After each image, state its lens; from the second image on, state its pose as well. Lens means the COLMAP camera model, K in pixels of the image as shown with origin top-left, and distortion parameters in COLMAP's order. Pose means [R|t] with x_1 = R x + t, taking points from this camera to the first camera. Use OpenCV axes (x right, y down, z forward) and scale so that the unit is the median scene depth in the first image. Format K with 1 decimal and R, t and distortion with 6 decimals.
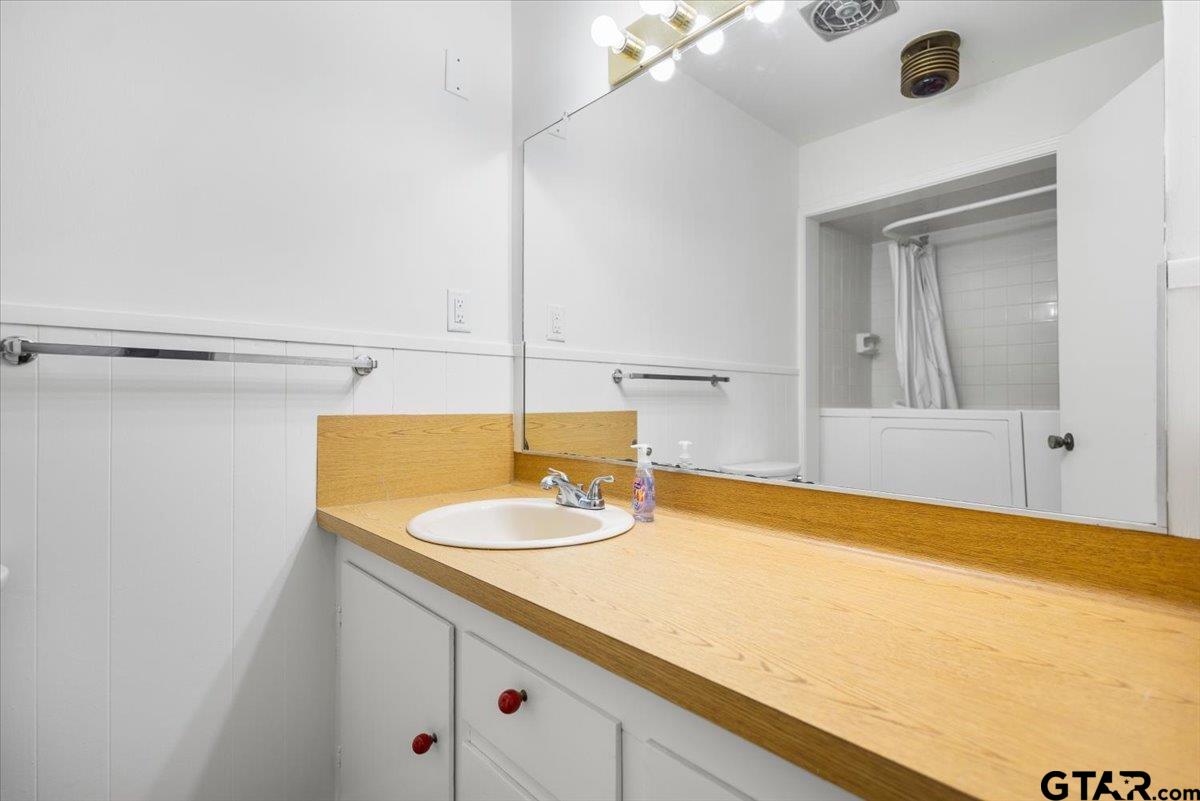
lens RADIAL K [[562.6, 0, 600.0], [0, 562.6, 400.5], [0, 0, 1]] dist [0.005745, 0.000244]
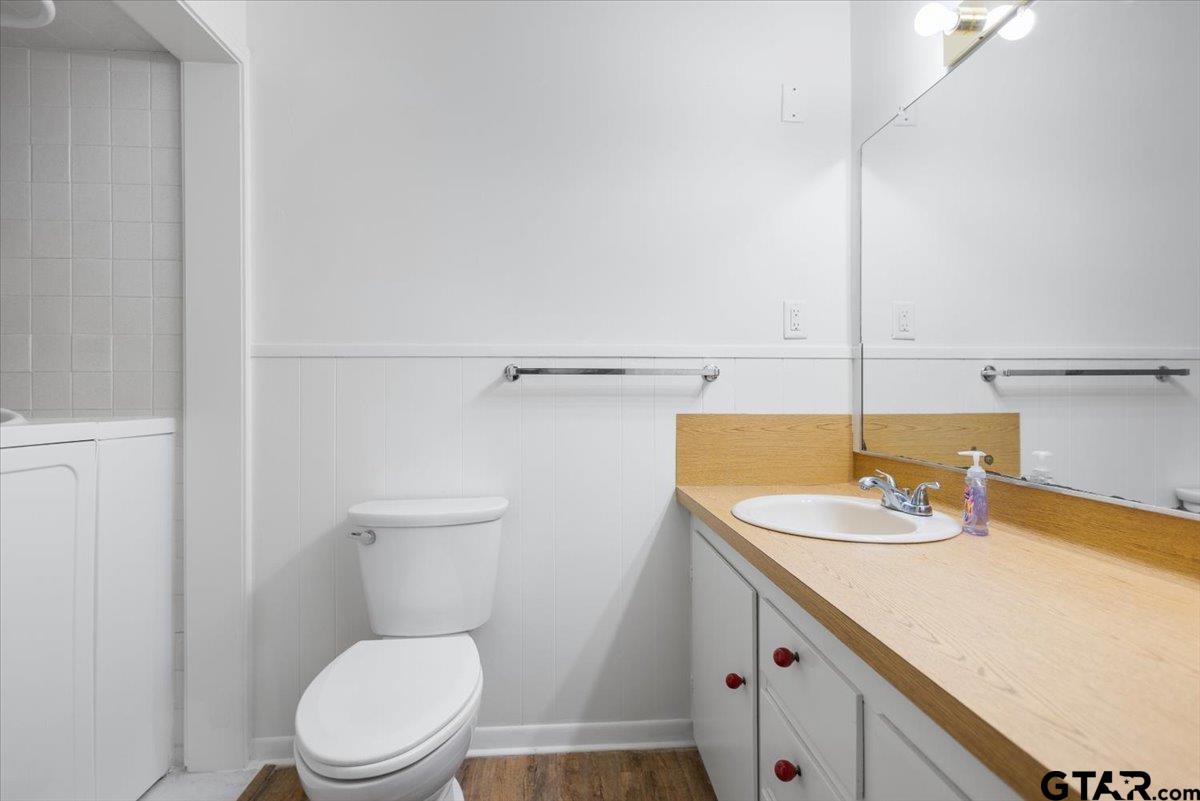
lens RADIAL K [[562.6, 0, 600.0], [0, 562.6, 400.5], [0, 0, 1]] dist [0.005745, 0.000244]
pose [[0.775274, 0.003110, -0.631617, 0.168640], [0.002597, 0.999964, 0.008111, -0.013935], [0.631619, -0.007929, 0.775238, -0.099592]]
